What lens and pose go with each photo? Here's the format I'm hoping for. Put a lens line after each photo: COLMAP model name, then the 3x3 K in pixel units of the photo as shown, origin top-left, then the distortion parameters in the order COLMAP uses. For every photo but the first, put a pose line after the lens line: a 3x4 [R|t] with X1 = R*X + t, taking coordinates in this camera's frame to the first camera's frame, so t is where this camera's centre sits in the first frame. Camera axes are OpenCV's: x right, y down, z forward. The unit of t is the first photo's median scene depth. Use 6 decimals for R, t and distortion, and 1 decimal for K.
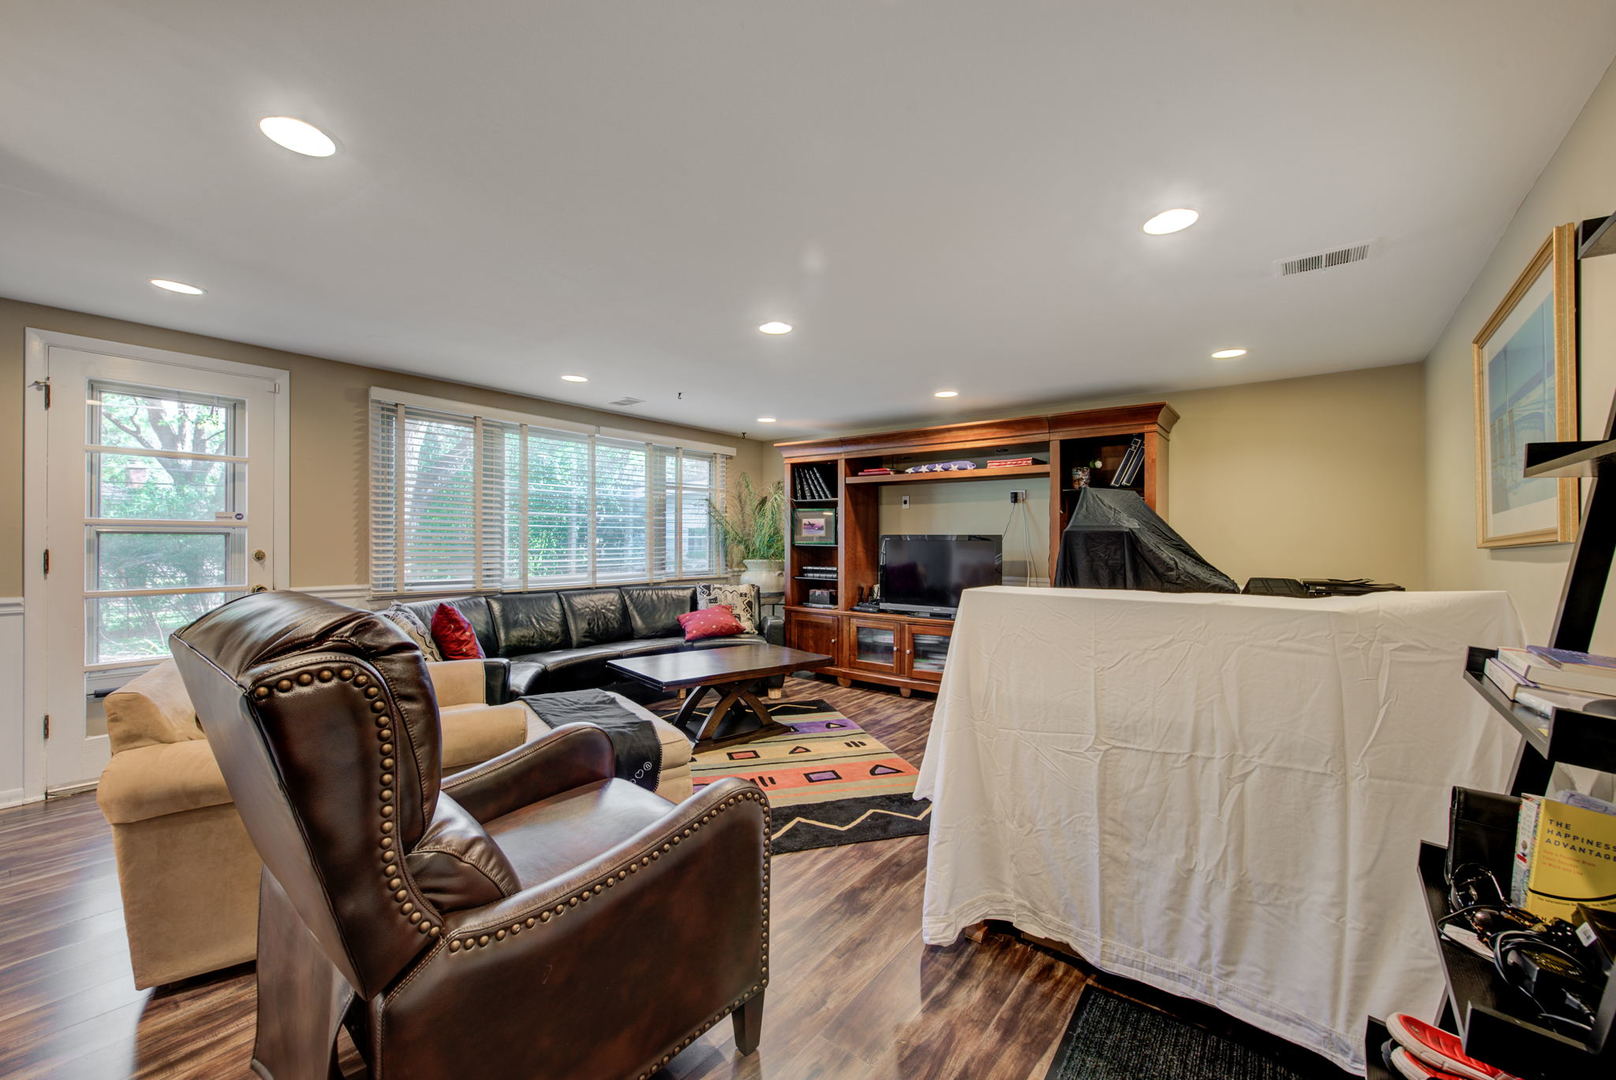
lens RADIAL K [[653.9, 0, 788.1], [0, 653.9, 534.8], [0, 0, 1]] dist [-0.000947, -0.000811]
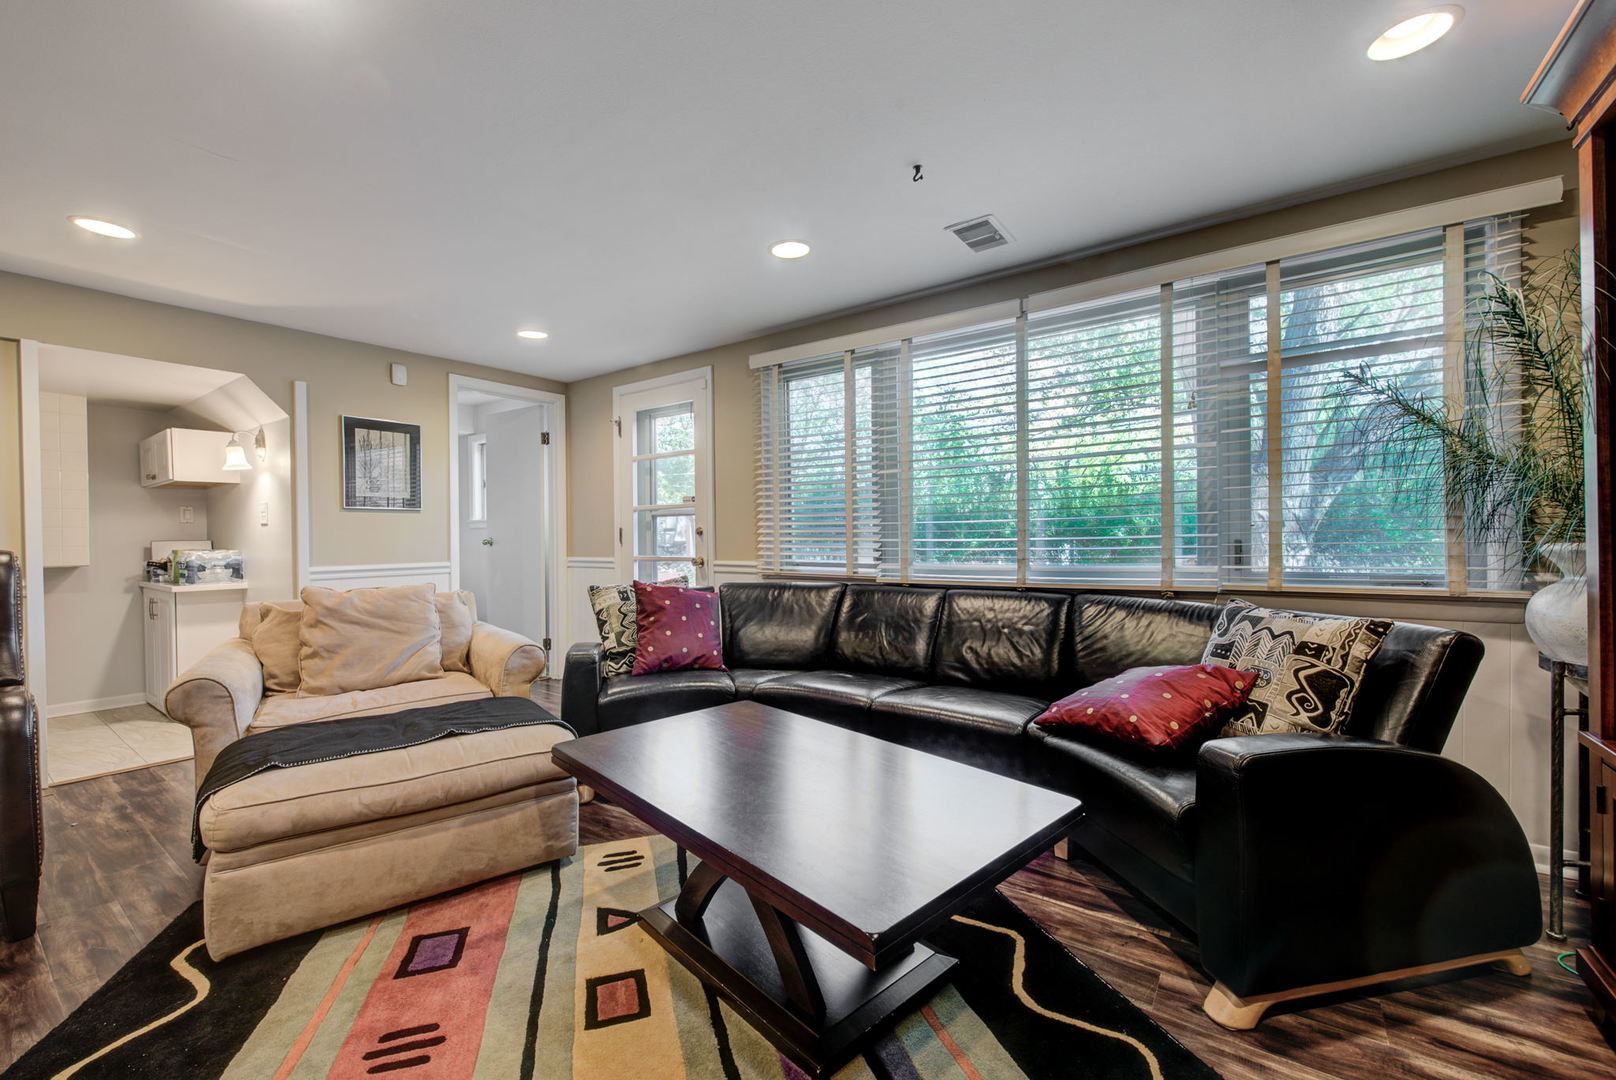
lens RADIAL K [[653.9, 0, 788.1], [0, 653.9, 534.8], [0, 0, 1]] dist [-0.000947, -0.000811]
pose [[0.062292, 0.005848, -0.998041, 0.346949], [0.036254, 0.999310, 0.008118, 0.032120], [0.997399, -0.036689, 0.062037, 1.044371]]
